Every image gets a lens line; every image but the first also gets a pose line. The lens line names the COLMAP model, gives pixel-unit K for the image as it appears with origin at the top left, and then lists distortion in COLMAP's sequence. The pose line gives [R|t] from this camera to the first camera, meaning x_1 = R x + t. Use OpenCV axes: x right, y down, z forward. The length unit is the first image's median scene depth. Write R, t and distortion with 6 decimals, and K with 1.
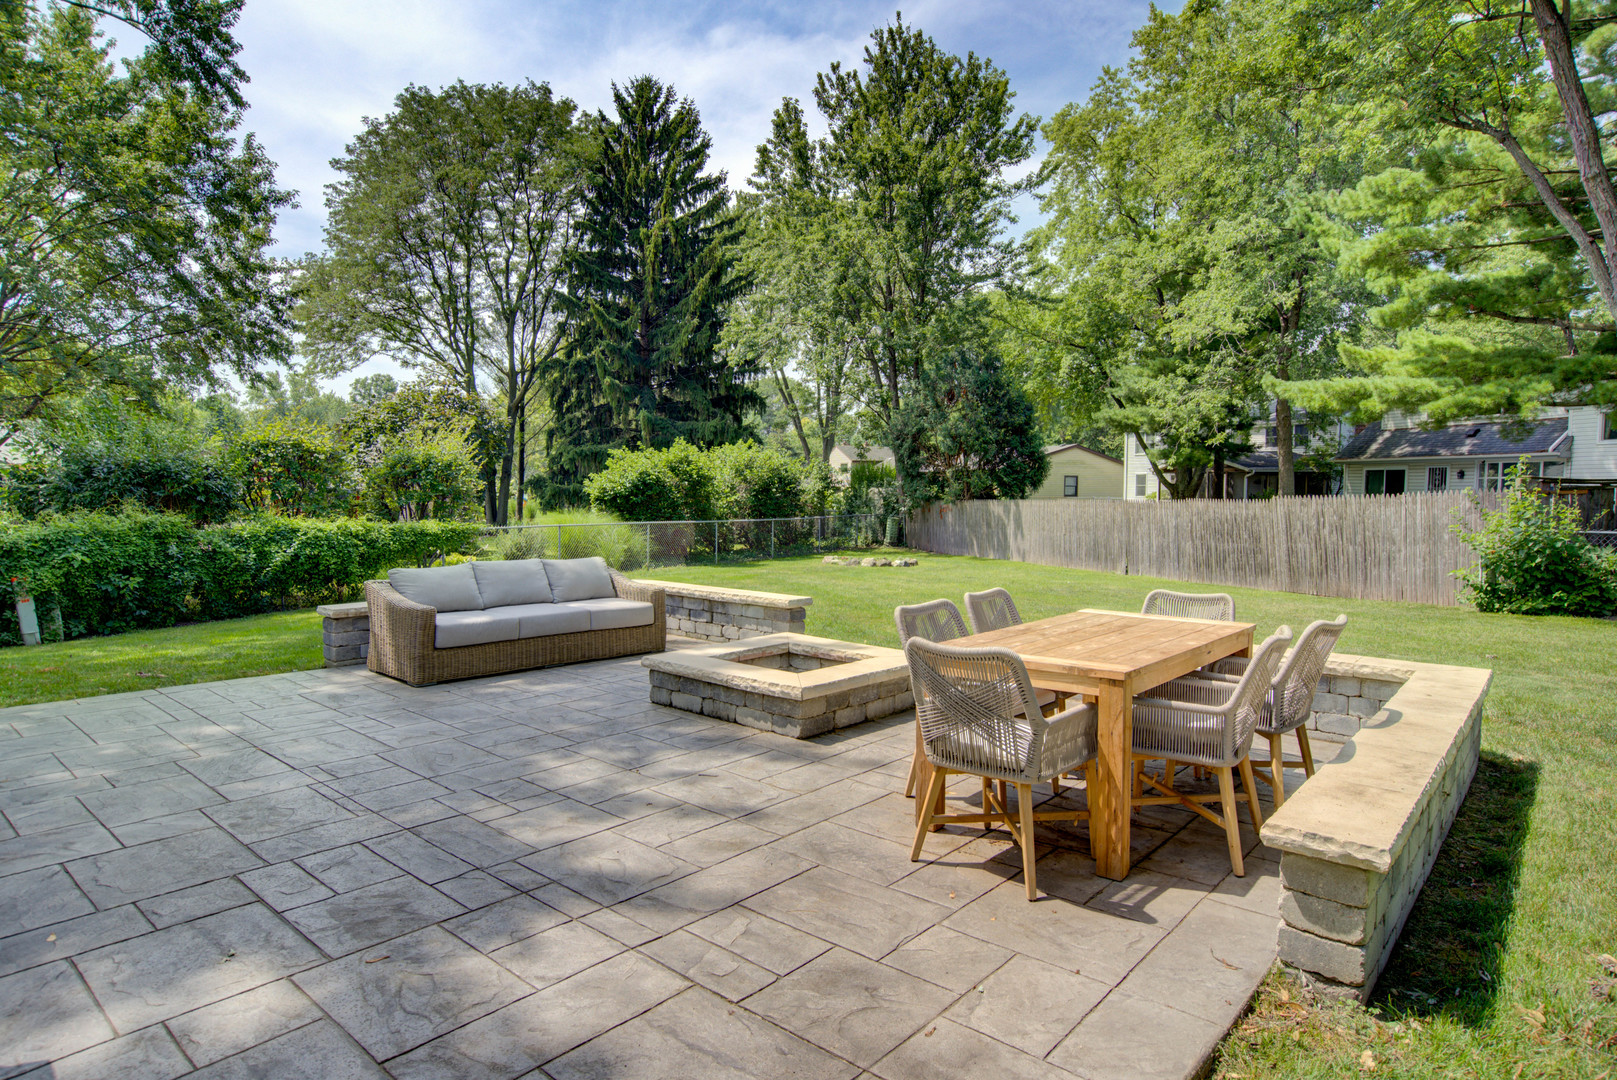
lens RADIAL K [[927.3, 0, 804.9], [0, 927.3, 538.2], [0, 0, 1]] dist [-0.001480, -0.000093]
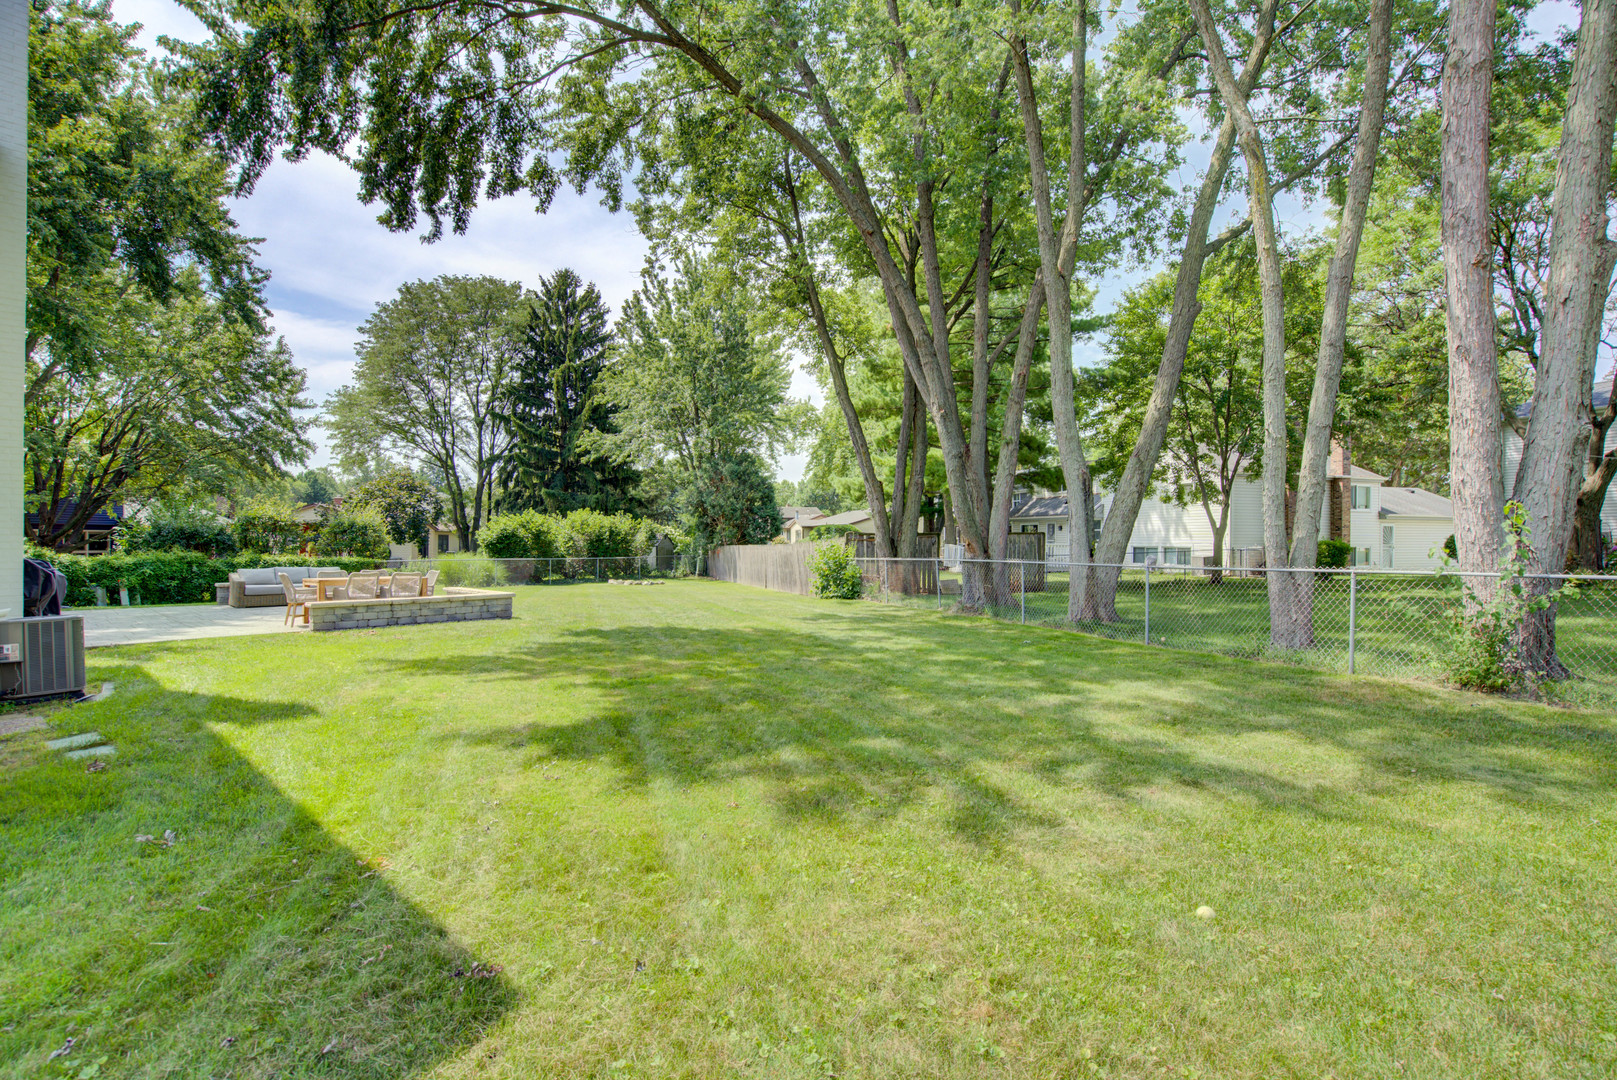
lens RADIAL K [[751.0, 0, 794.0], [0, 751.0, 542.0], [0, 0, 1]] dist [-0.057392, 0.024792]
pose [[0.999989, -0.004064, 0.002281, 0.327687], [0.004170, 0.998809, -0.048615, 0.017954], [-0.002081, 0.048624, 0.998815, -0.324443]]
